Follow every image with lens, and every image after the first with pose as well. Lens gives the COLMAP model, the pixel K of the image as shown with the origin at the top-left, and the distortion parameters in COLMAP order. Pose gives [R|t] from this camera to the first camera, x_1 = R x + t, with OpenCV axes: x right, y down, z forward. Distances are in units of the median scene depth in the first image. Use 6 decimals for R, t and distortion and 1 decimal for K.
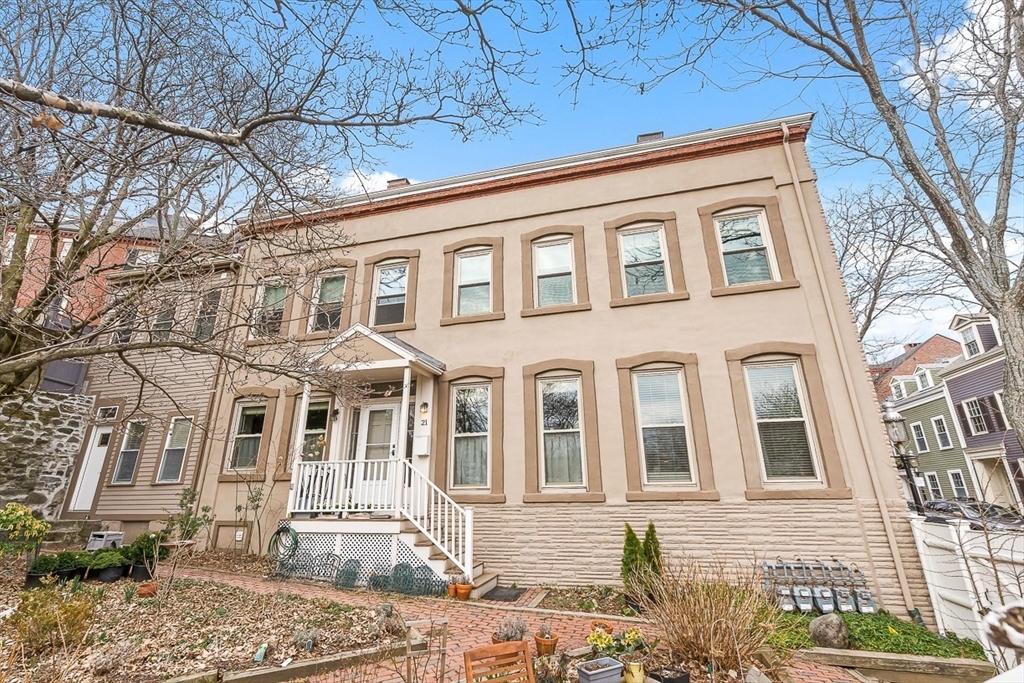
lens RADIAL K [[456.9, 0, 509.3], [0, 456.9, 335.5], [0, 0, 1]] dist [-0.001812, -0.000829]
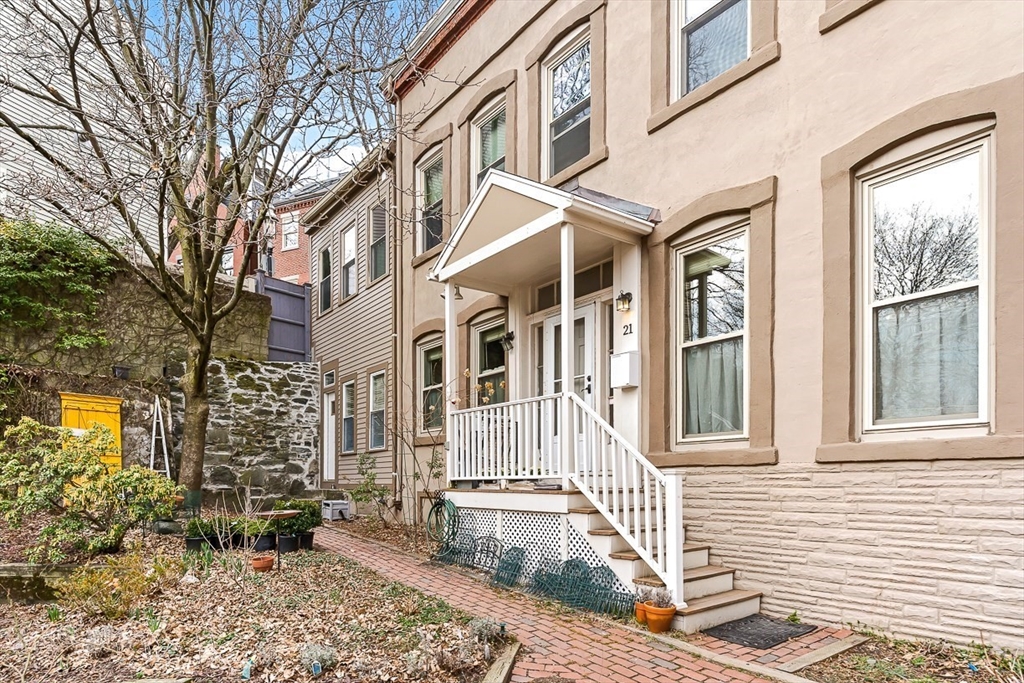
lens RADIAL K [[588.6, 0, 509.4], [0, 588.6, 483.6], [0, 0, 1]] dist [0.001673, -0.000094]
pose [[0.792308, 0.007775, -0.610072, 0.134042], [0.205078, 0.938347, 0.278295, 0.137297], [0.574623, -0.345607, 0.741865, 0.326725]]
